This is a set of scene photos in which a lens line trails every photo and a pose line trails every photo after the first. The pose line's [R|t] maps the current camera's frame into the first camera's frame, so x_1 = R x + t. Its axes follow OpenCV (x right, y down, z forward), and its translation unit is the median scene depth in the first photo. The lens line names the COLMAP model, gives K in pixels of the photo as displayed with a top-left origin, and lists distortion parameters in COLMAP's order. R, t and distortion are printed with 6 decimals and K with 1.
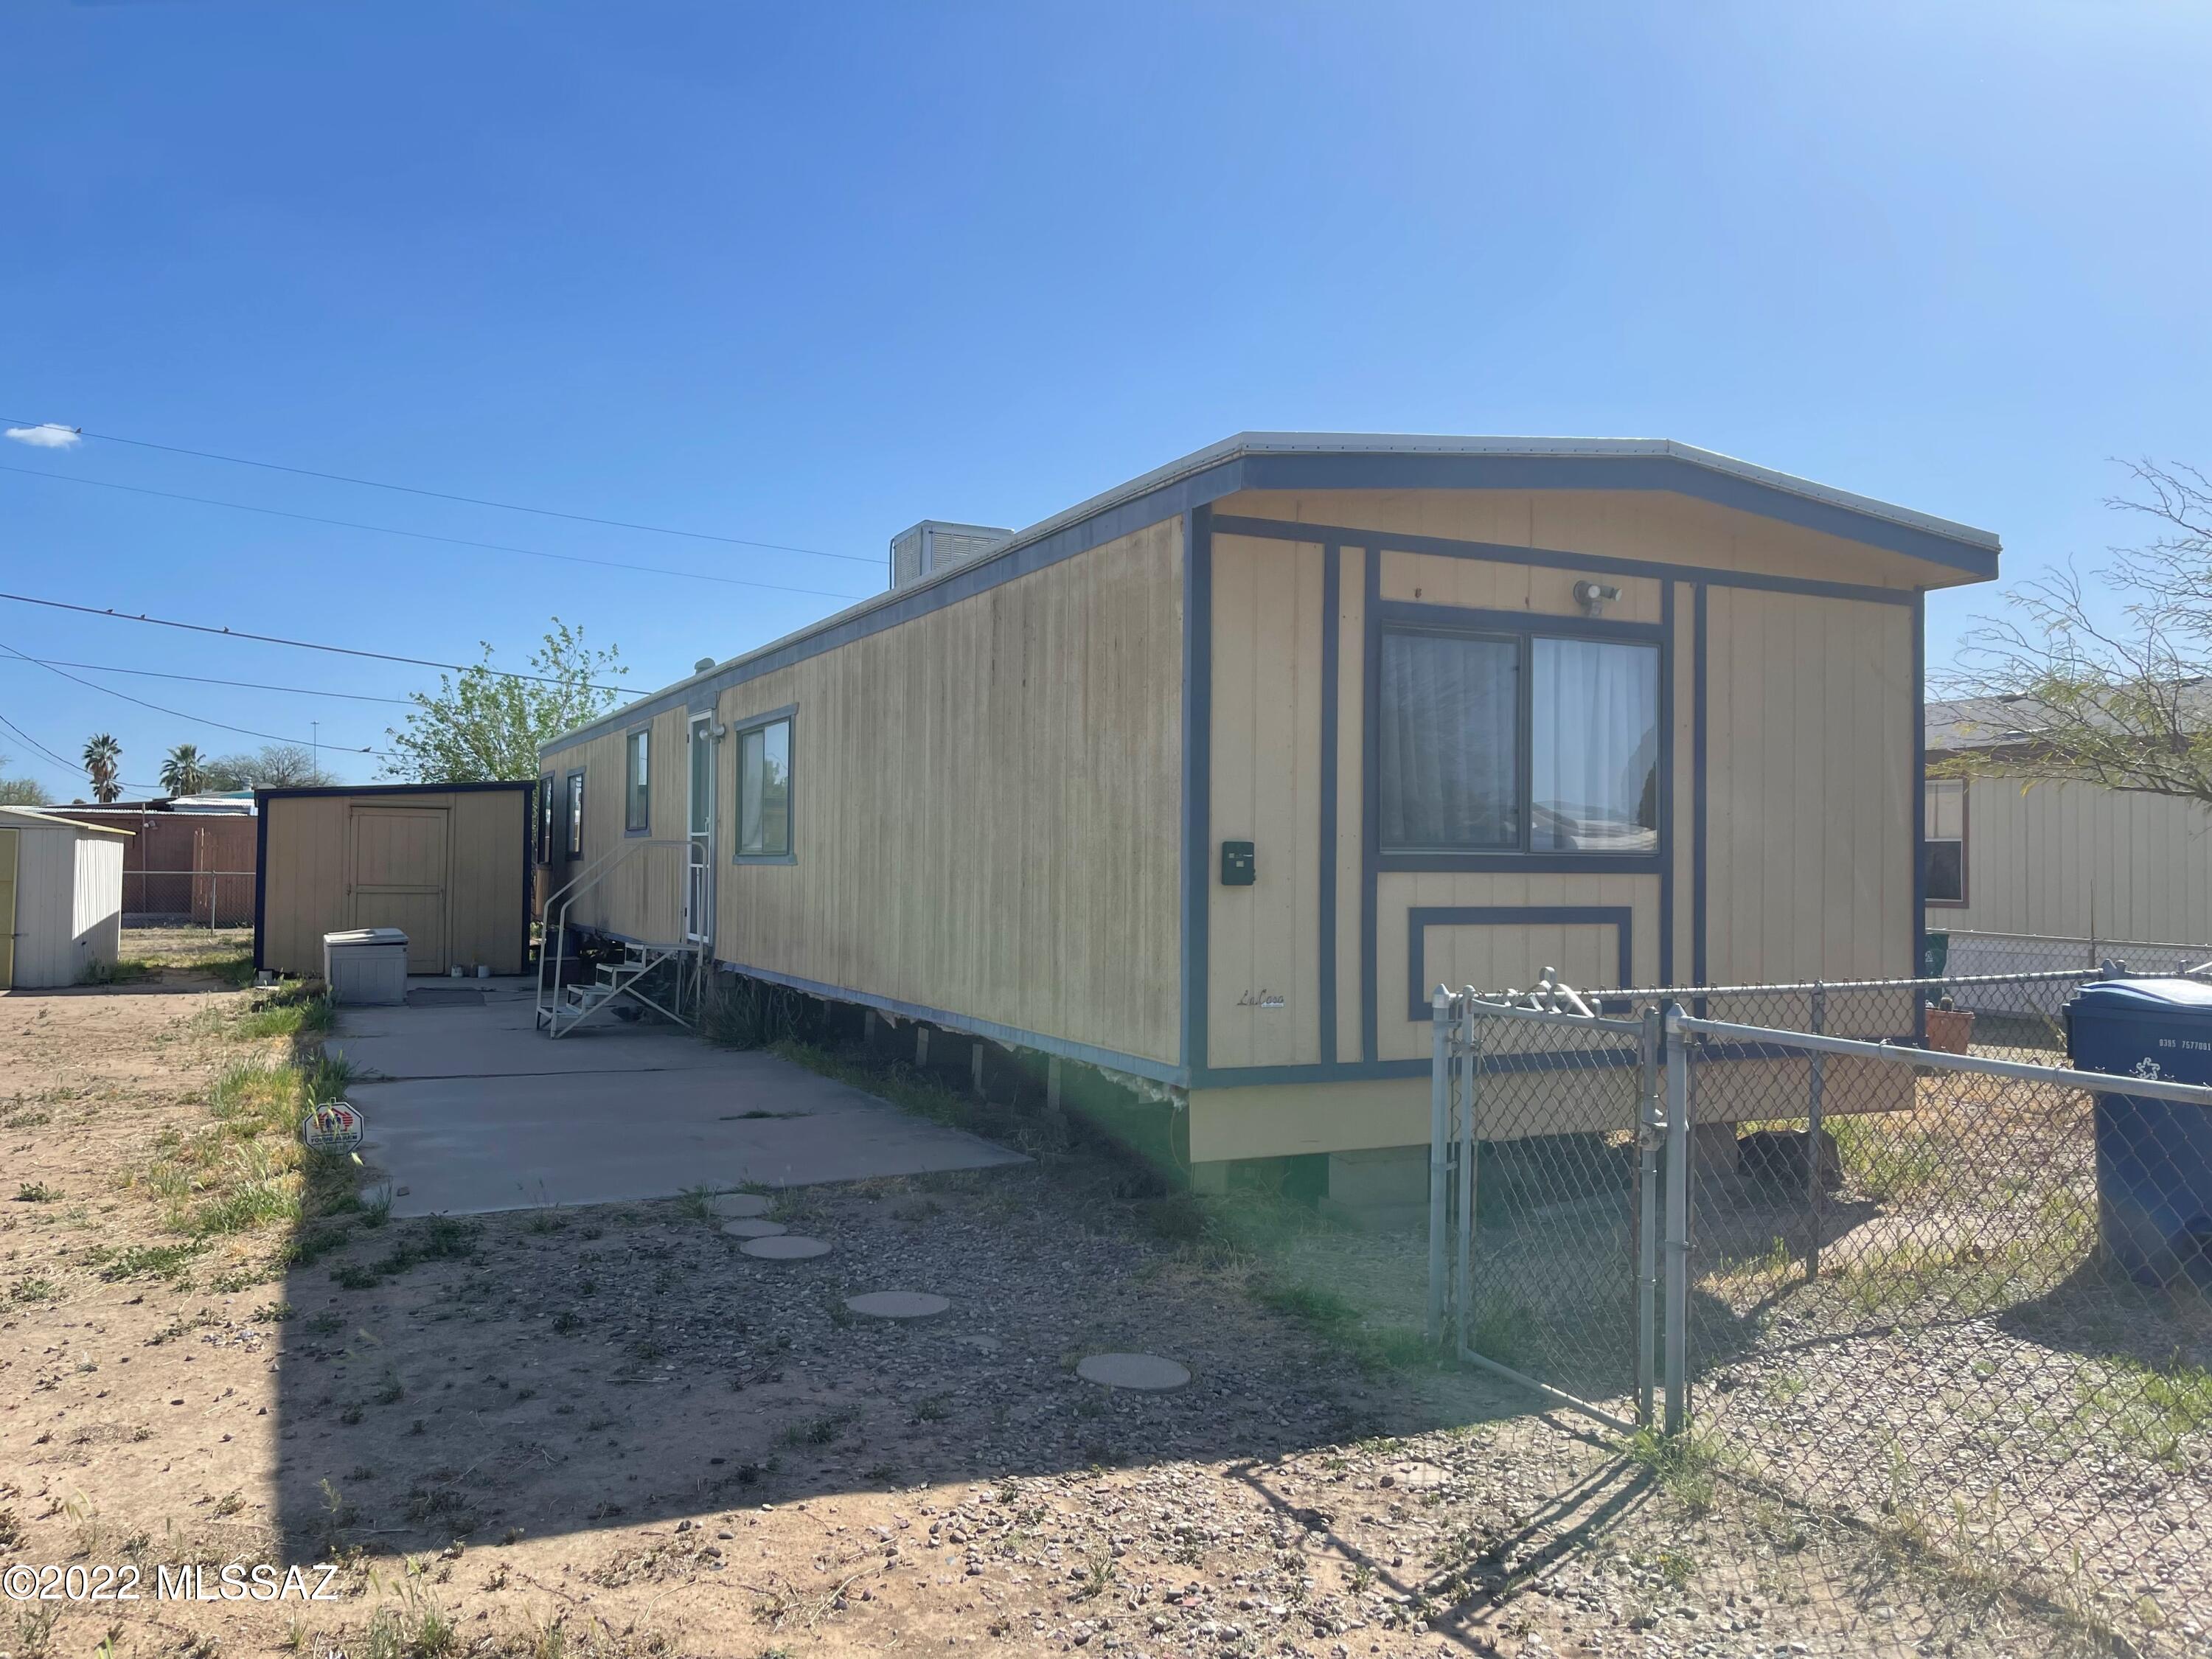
lens RADIAL K [[1772.7, 0, 1183.5], [0, 1772.7, 836.3], [0, 0, 1]] dist [0.098318, -0.156903]
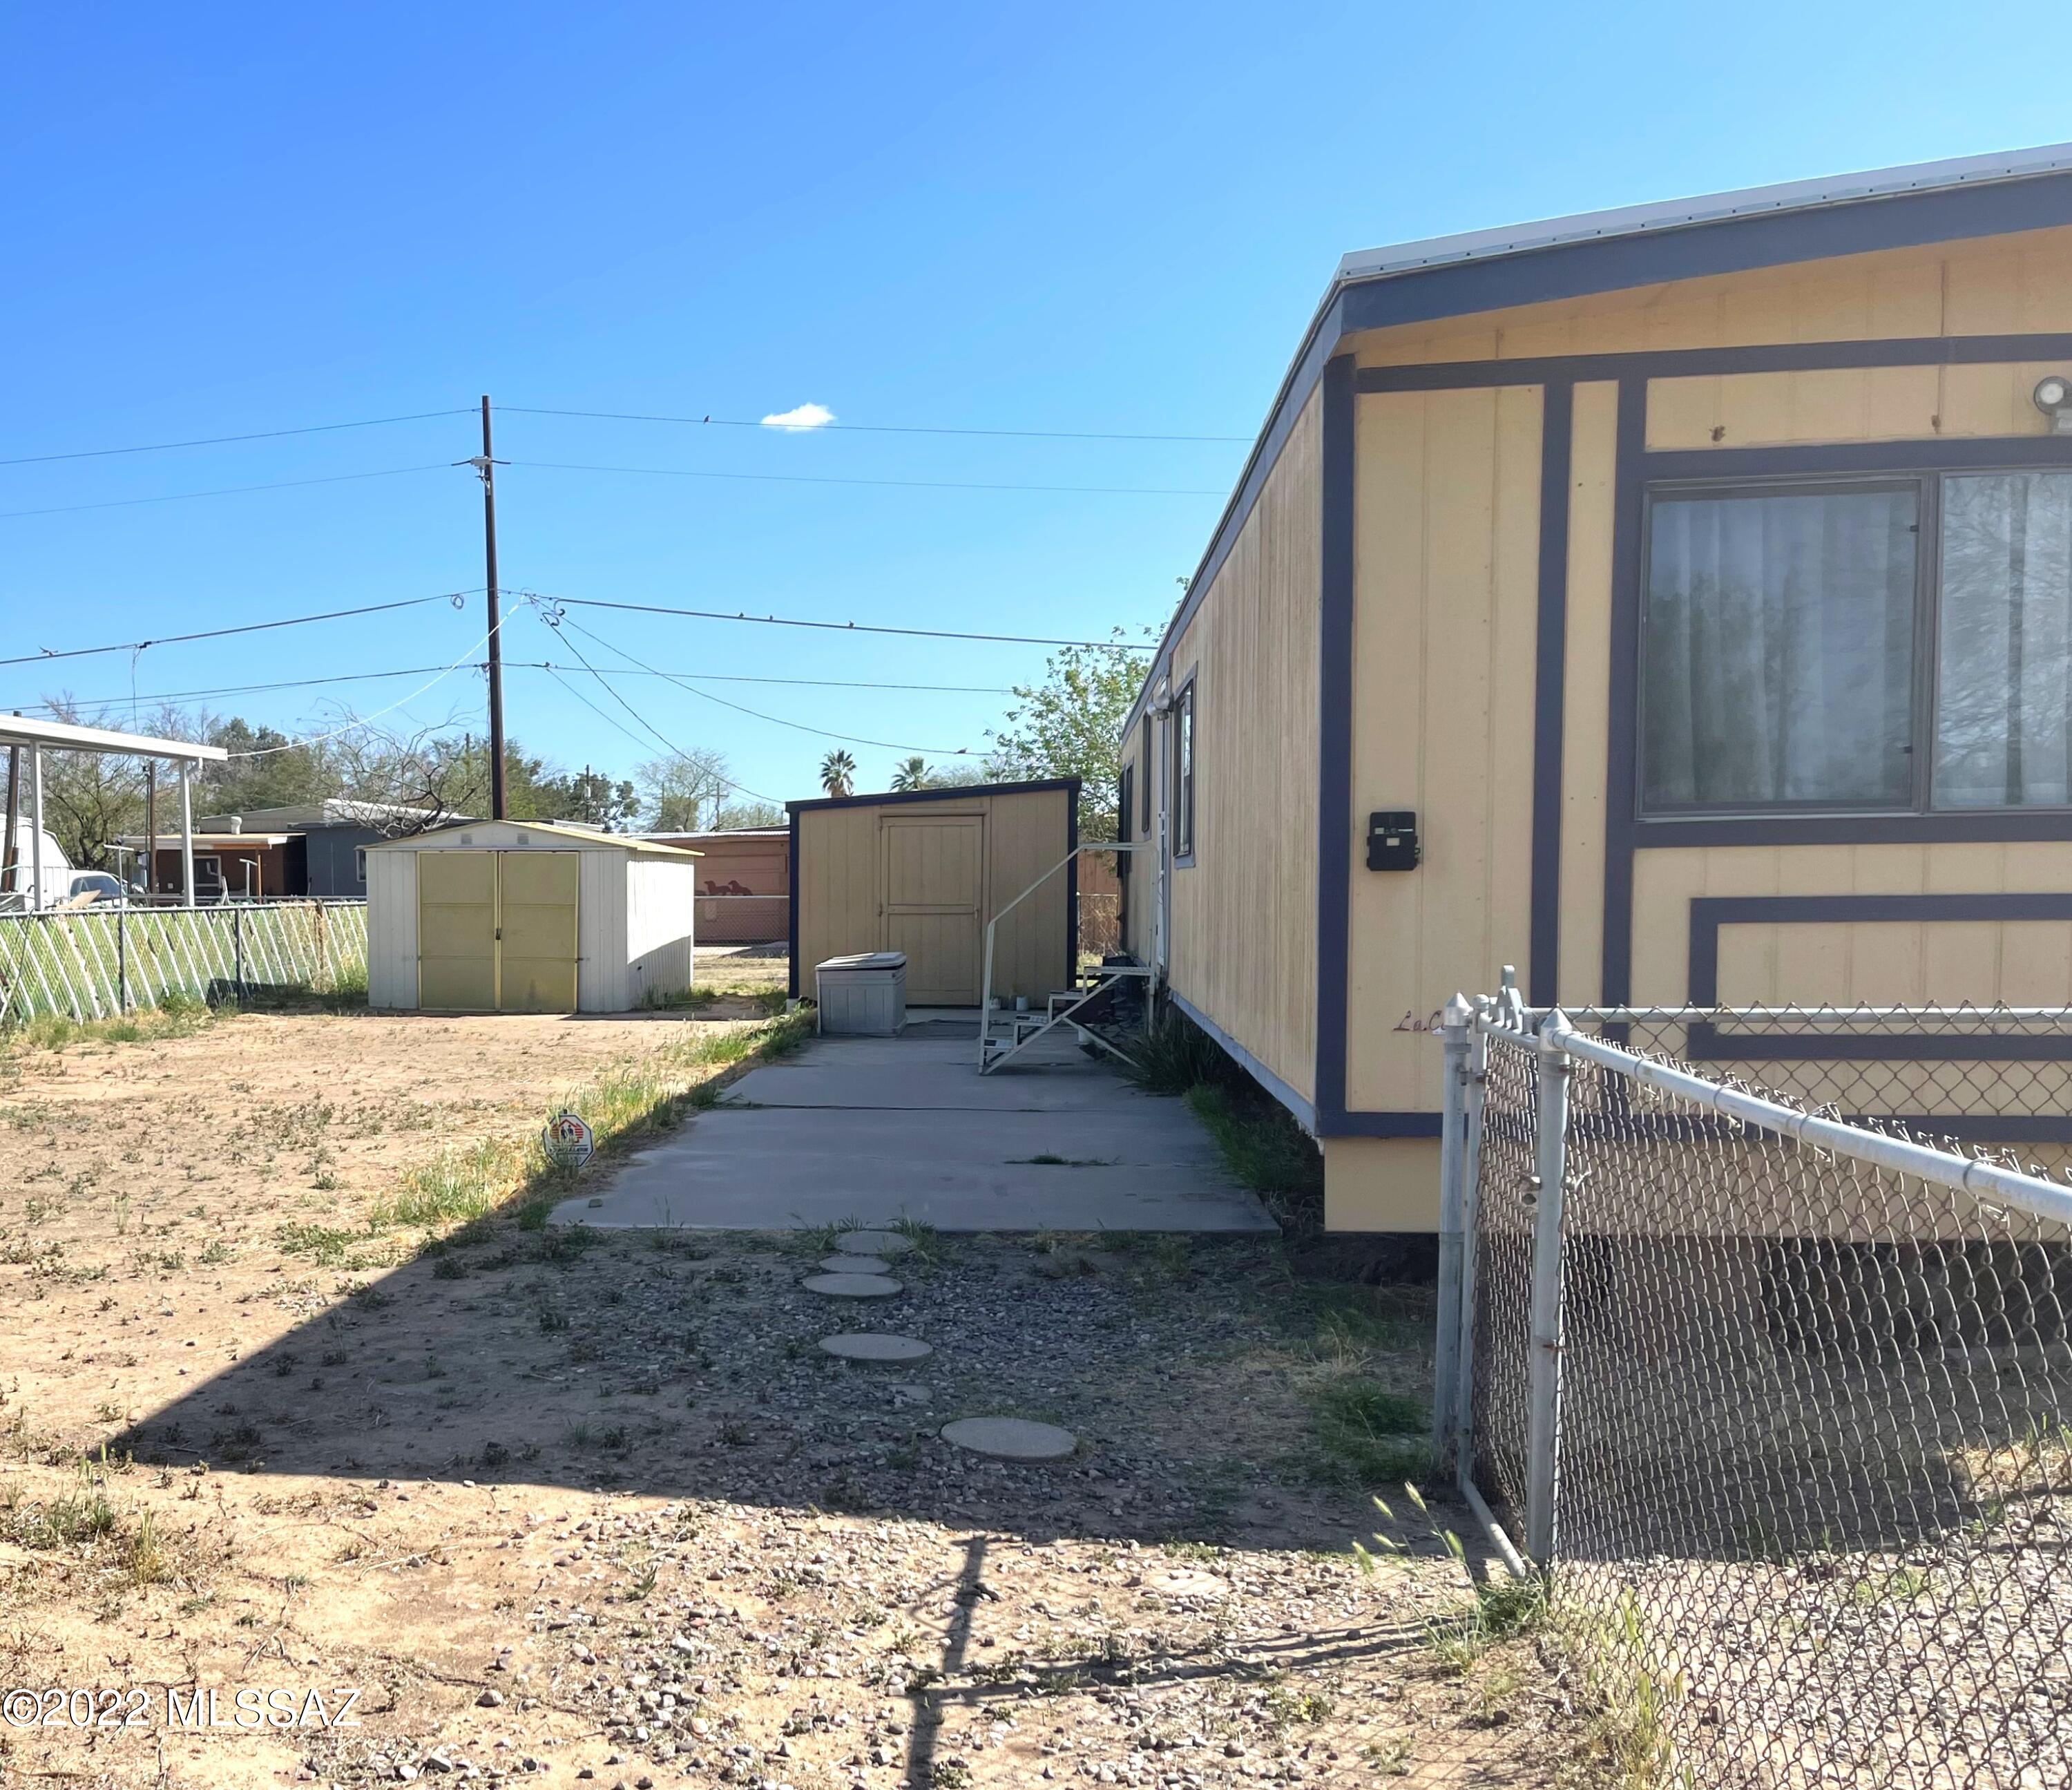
lens RADIAL K [[2561.9, 0, 1033.9], [0, 2561.9, 1097.8], [0, 0, 1]] dist [0.138298, -0.523233]
pose [[0.789923, 0.028999, -0.612520, 0.596248], [0.027350, 0.996221, 0.082436, 0.030457], [0.612595, -0.081870, 0.786145, 0.046444]]
